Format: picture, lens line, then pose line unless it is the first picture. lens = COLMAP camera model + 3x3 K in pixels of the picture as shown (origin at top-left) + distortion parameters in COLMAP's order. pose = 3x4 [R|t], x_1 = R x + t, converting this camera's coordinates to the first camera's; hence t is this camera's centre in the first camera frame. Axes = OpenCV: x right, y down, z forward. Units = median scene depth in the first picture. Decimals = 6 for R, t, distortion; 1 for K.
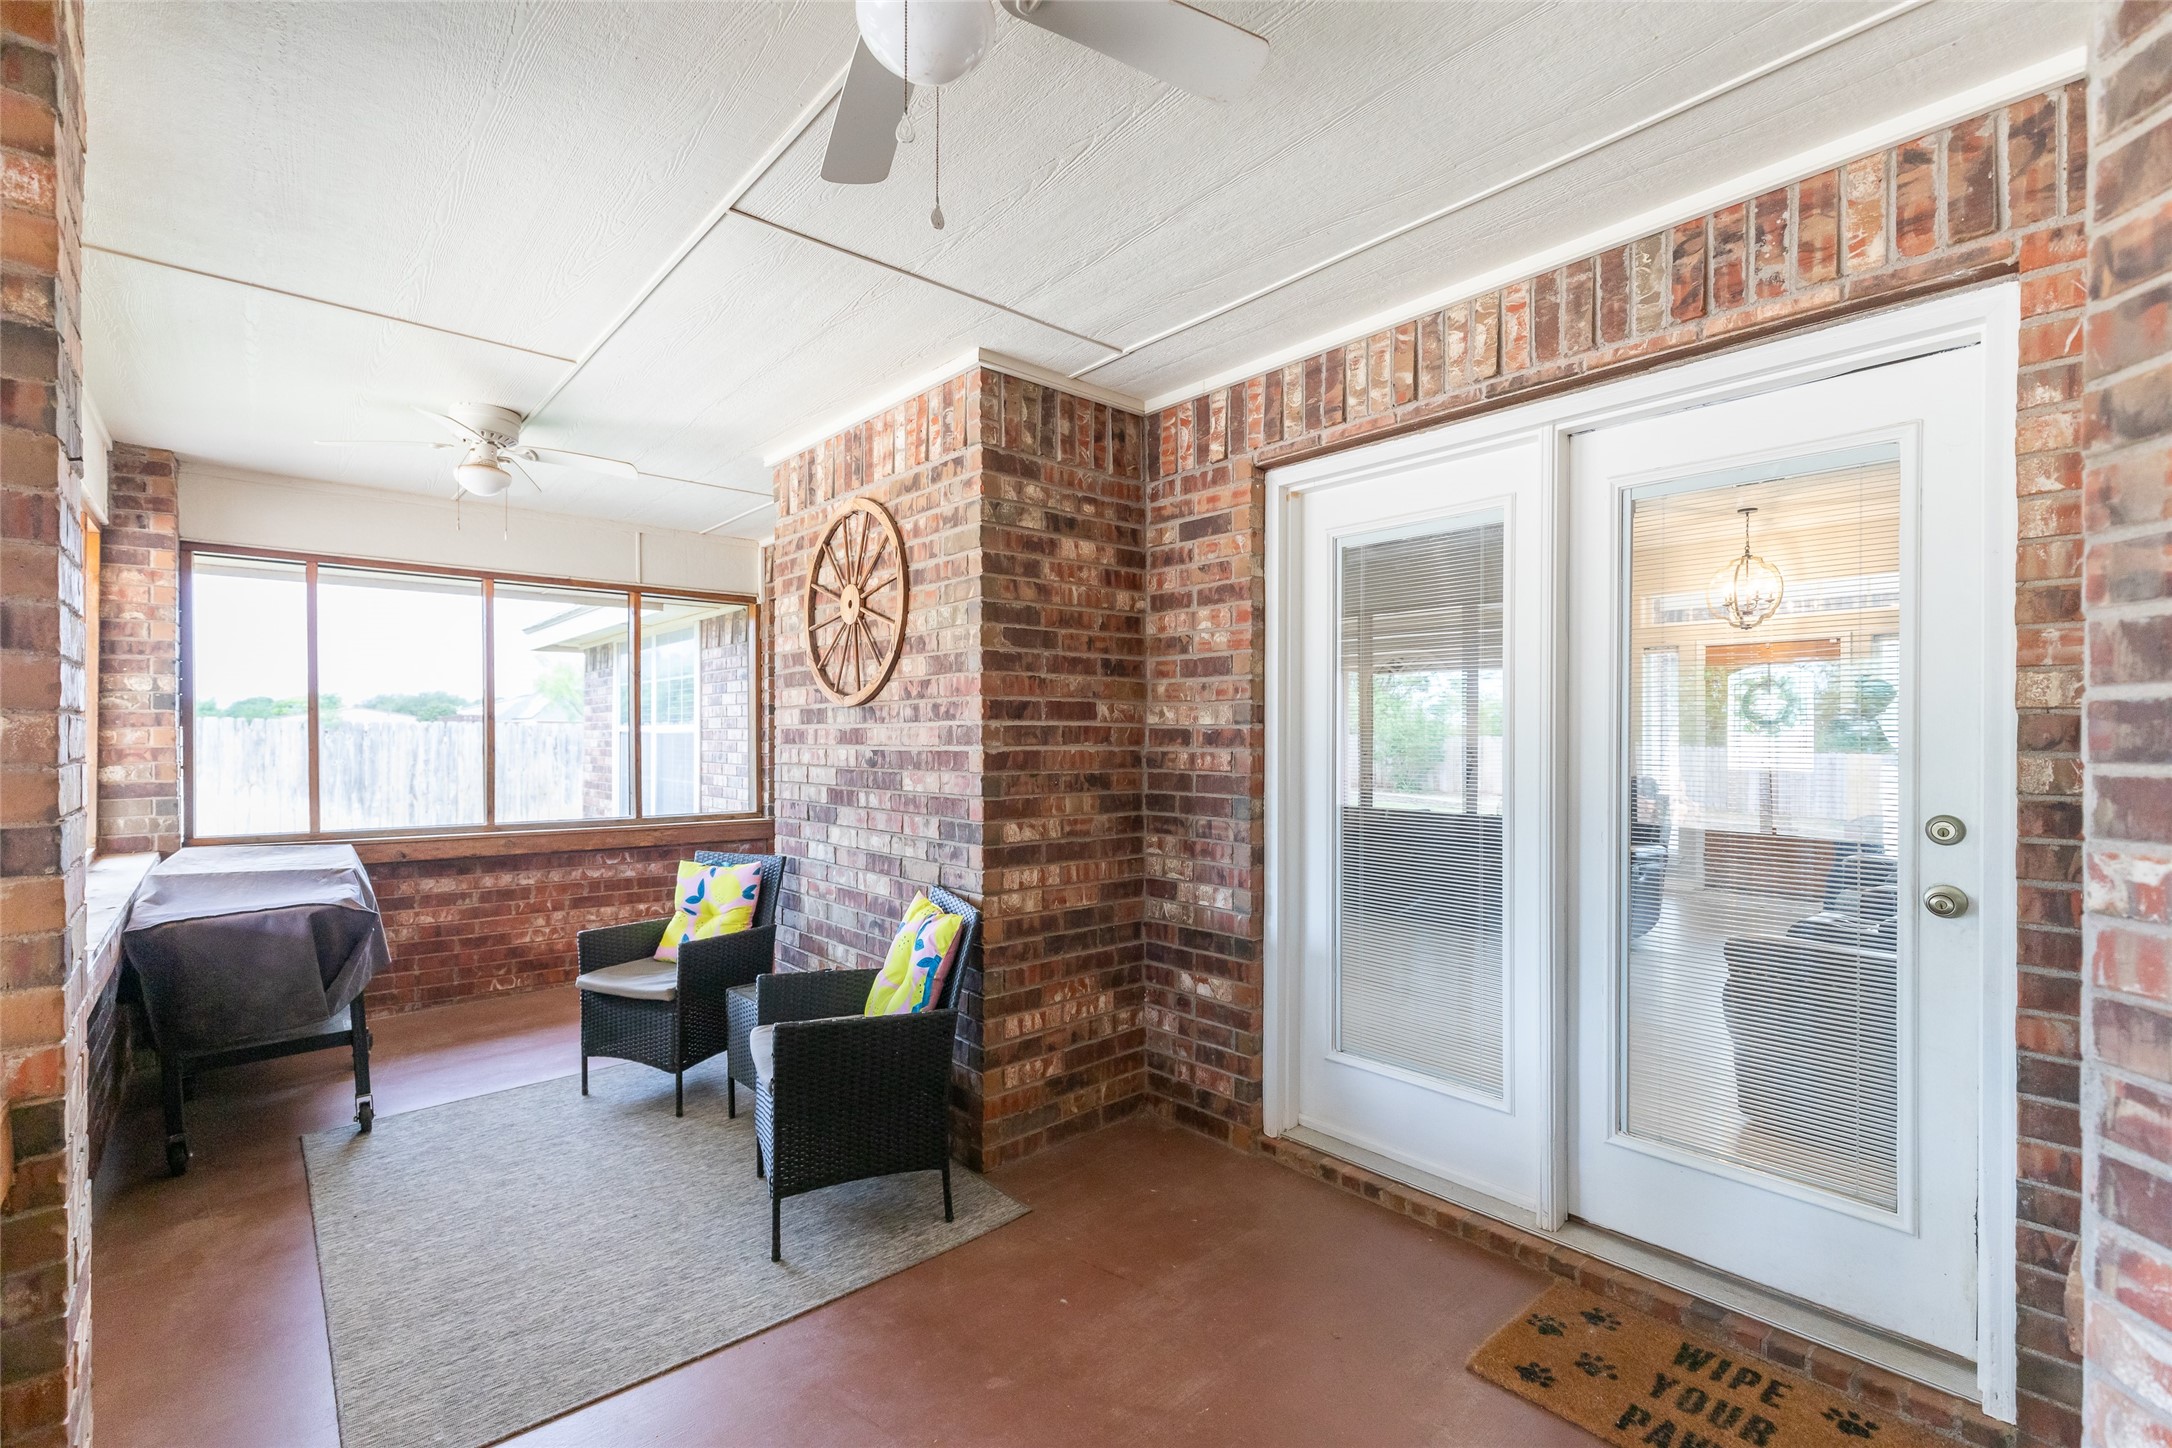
lens RADIAL K [[967.5, 0, 1082.5], [0, 967.5, 731.2], [0, 0, 1]] dist [0.014825, -0.000396]
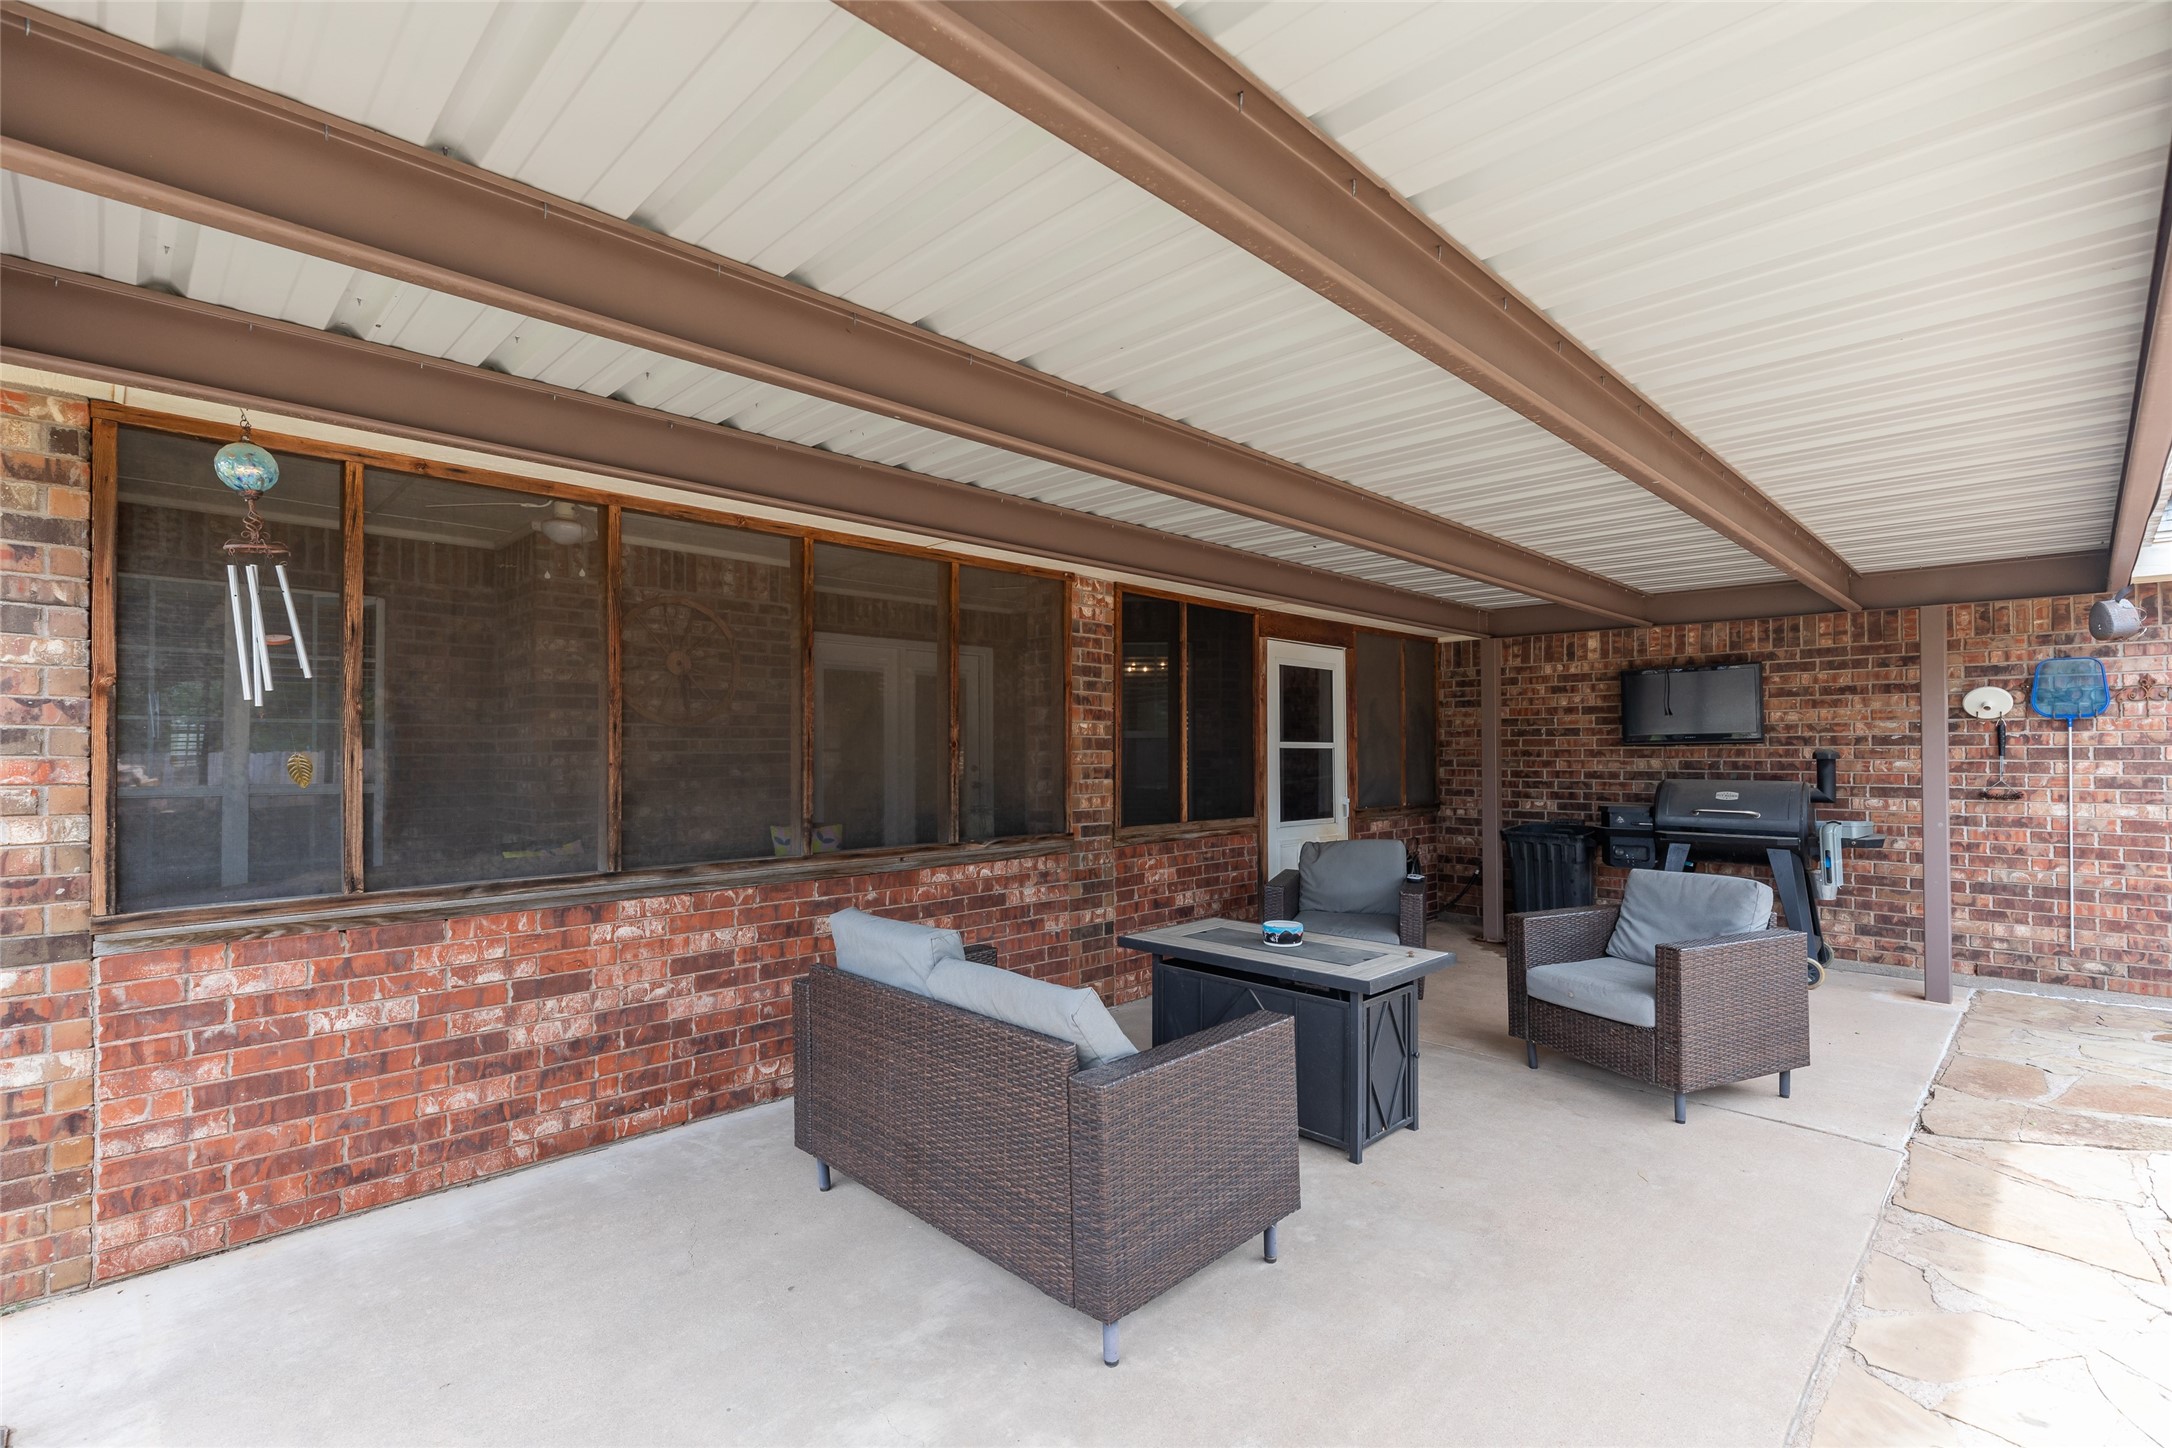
lens RADIAL K [[977.3, 0, 1092.7], [0, 977.3, 737.1], [0, 0, 1]] dist [0.004759, -0.000060]
pose [[-0.080833, 0.010242, 0.996675, -2.066003], [-0.000128, 0.999947, -0.010286, 0.008033], [-0.996728, -0.000959, -0.080827, 0.490698]]
